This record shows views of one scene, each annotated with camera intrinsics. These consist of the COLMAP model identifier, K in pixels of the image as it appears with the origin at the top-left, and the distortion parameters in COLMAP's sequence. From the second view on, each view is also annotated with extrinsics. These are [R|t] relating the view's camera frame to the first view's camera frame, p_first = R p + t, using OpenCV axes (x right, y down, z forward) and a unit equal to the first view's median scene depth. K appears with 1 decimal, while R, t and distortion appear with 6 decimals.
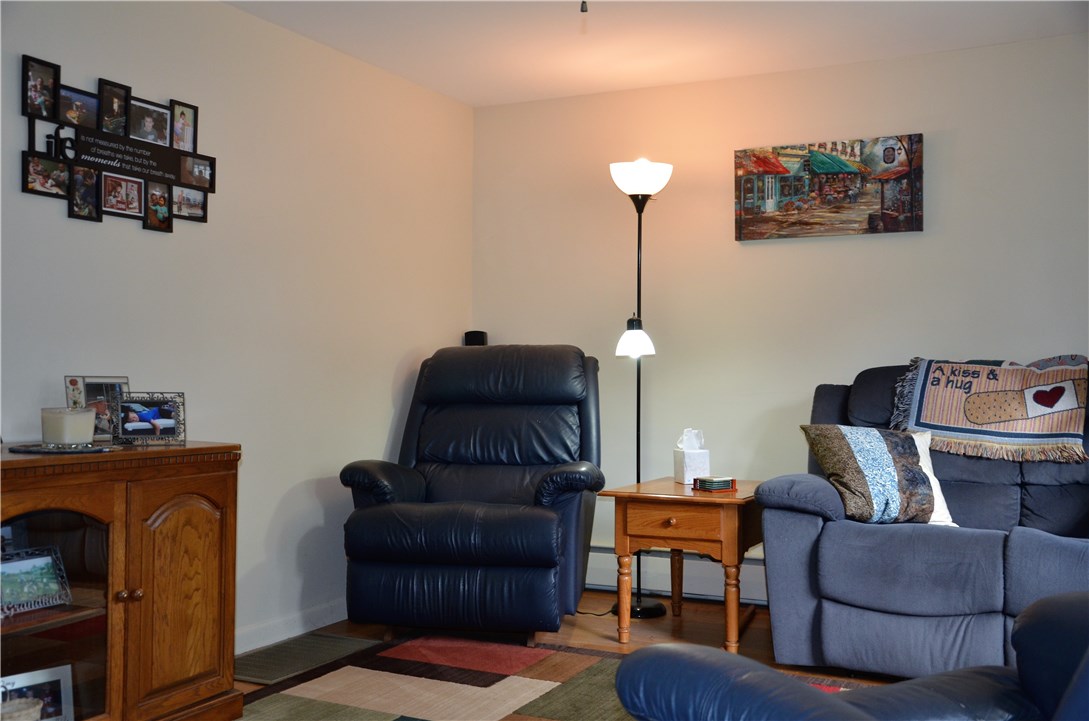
lens RADIAL K [[1116.7, 0, 539.0], [0, 1116.7, 366.8], [0, 0, 1]] dist [-0.052784, 0.262966]
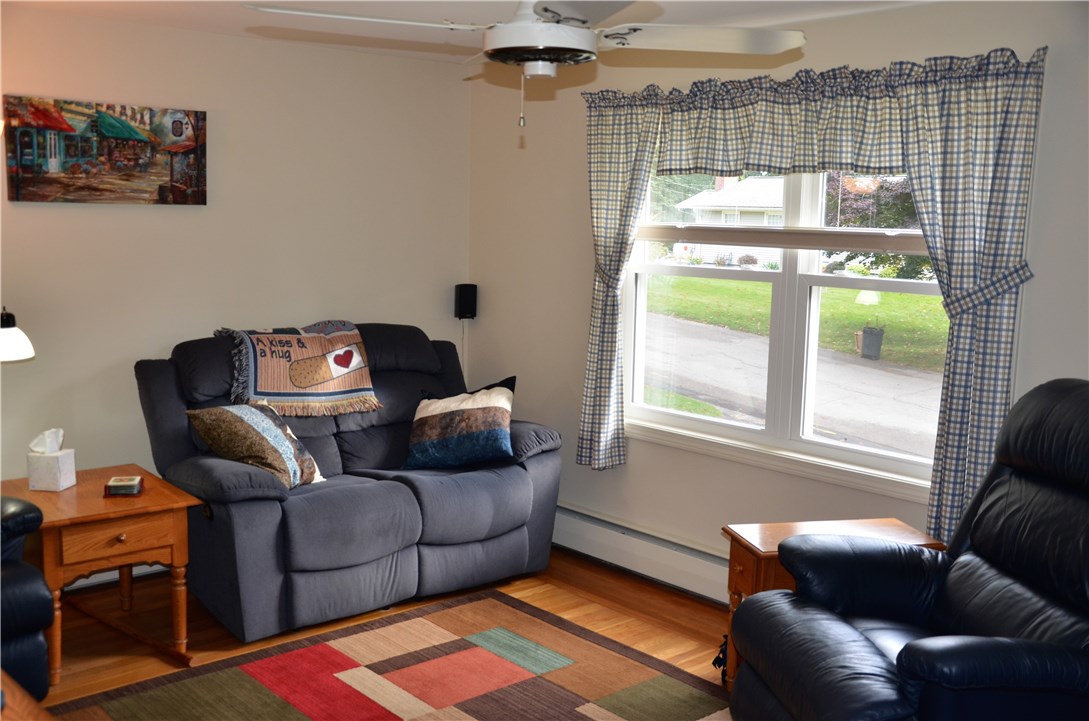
lens RADIAL K [[1116.7, 0, 539.0], [0, 1116.7, 366.8], [0, 0, 1]] dist [-0.052784, 0.262966]
pose [[0.390031, -0.123600, 0.912469, -0.503463], [-0.022542, 0.989371, 0.143652, -0.126469], [-0.920526, -0.076598, 0.383099, 0.287224]]
